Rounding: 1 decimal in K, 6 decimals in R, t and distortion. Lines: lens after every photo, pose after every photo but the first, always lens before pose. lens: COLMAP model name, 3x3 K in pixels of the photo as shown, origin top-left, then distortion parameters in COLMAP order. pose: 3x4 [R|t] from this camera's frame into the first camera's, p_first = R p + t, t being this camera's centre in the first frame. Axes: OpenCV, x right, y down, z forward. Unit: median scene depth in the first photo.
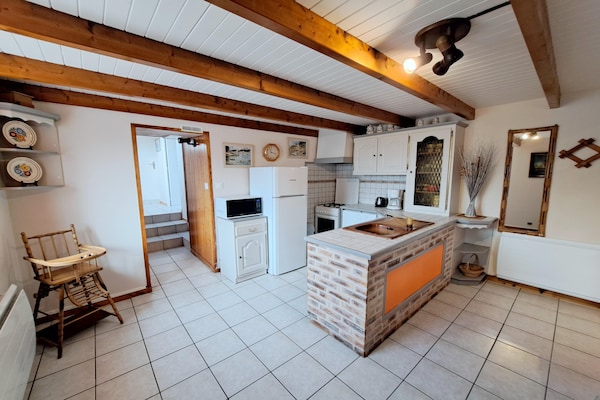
lens RADIAL K [[242.4, 0, 297.6], [0, 242.4, 205.1], [0, 0, 1]] dist [-0.011738, -0.000752]
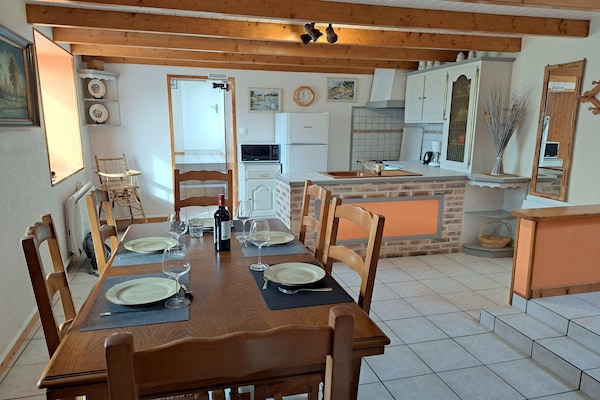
lens RADIAL K [[432.1, 0, 301.9], [0, 432.1, 199.5], [0, 0, 1]] dist [0.054632, -0.033595]
pose [[0.909359, 0.087400, -0.406728, 0.648003], [-0.068415, 0.995789, 0.061018, 0.075776], [0.410348, -0.027661, 0.911509, -0.543896]]
